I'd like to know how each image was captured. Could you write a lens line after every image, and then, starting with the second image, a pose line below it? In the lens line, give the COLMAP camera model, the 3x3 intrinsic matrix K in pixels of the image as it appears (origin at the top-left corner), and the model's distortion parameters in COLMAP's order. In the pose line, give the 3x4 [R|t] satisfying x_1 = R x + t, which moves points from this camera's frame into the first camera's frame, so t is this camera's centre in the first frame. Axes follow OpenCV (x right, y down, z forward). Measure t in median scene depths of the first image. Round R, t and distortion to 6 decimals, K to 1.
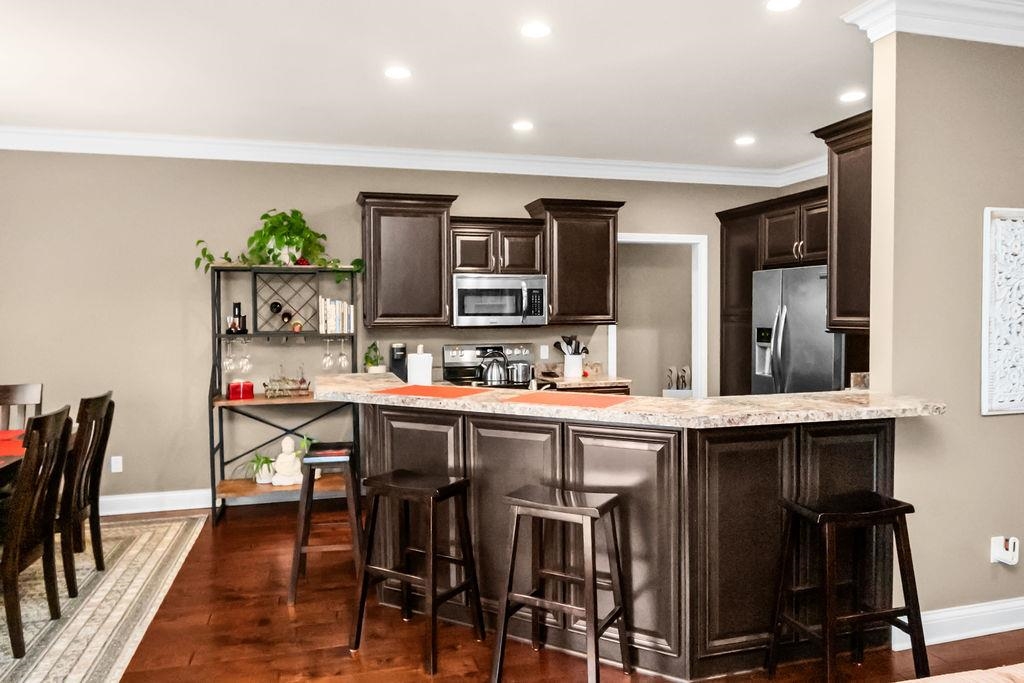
lens RADIAL K [[715.4, 0, 512.0], [0, 715.4, 337.3], [0, 0, 1]] dist [0.002813, -0.006397]
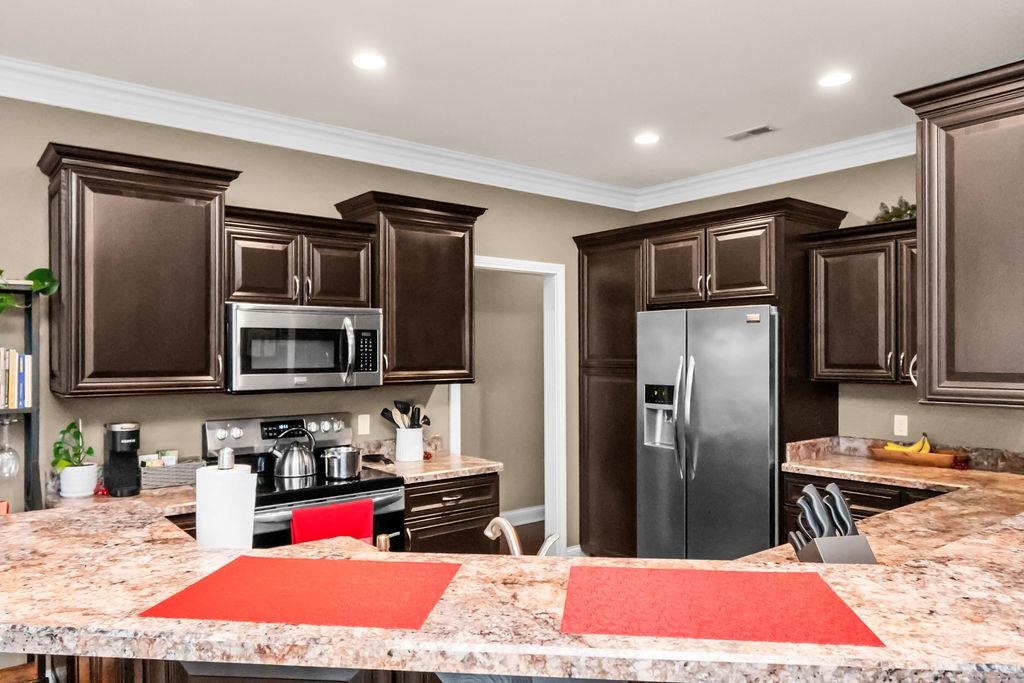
lens RADIAL K [[715.4, 0, 510.0], [0, 715.4, 351.7], [0, 0, 1]] dist [0.002813, -0.006397]
pose [[0.919502, 0.003907, 0.393066, -0.099265], [0.011457, 0.999259, -0.036732, -0.022805], [-0.392918, 0.038279, 0.918776, 0.357727]]
